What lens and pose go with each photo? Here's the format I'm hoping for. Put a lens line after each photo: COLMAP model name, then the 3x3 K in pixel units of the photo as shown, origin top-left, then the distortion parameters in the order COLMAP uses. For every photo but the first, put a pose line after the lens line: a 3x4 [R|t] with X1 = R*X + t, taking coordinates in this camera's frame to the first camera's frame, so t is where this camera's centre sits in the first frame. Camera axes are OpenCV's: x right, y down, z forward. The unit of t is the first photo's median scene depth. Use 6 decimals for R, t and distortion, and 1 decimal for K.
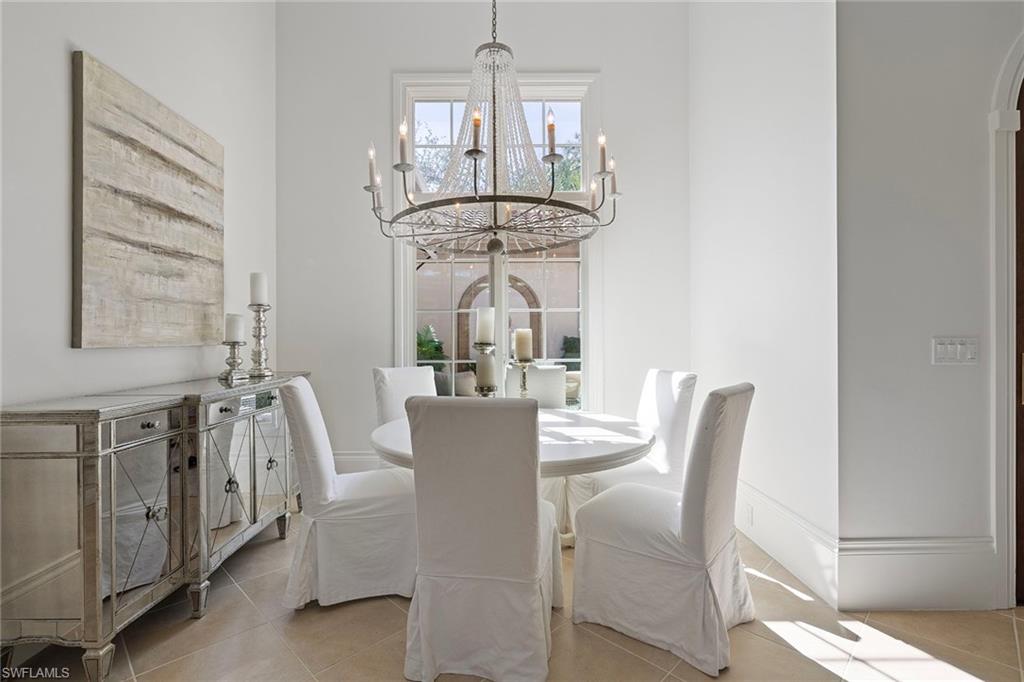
lens RADIAL K [[474.6, 0, 511.2], [0, 474.6, 334.5], [0, 0, 1]] dist [-0.002229, -0.000504]
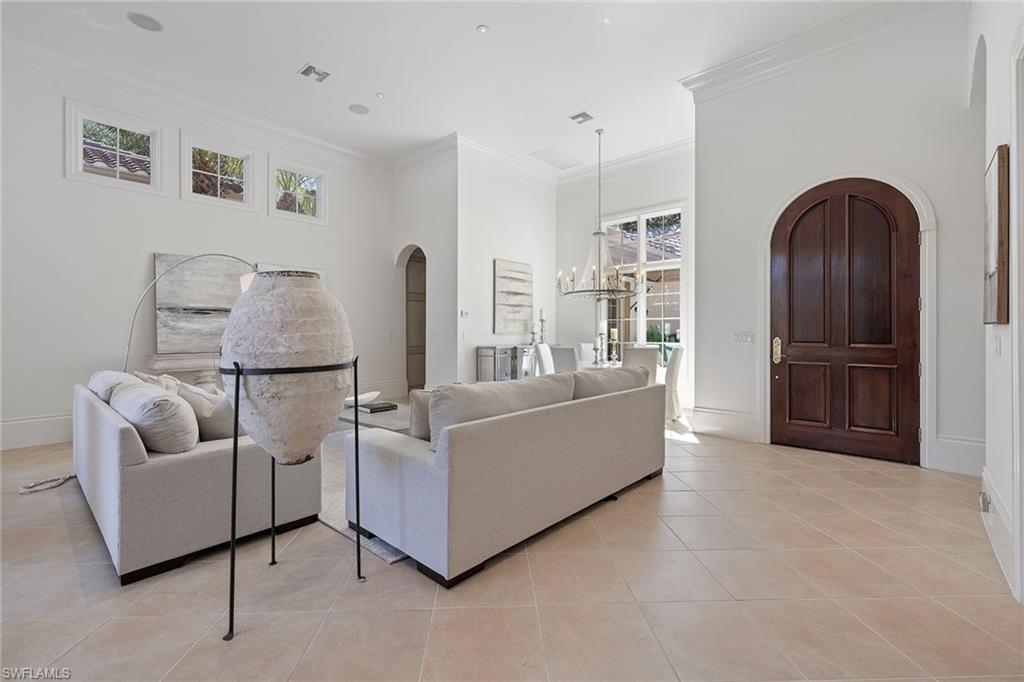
lens RADIAL K [[432.9, 0, 507.3], [0, 432.9, 329.8], [0, 0, 1]] dist [0.000733, 0.000141]
pose [[0.734139, 0.004320, -0.678985, 1.318497], [-0.001757, 0.999988, 0.004463, -0.016307], [0.678996, -0.002083, 0.734139, -1.290813]]
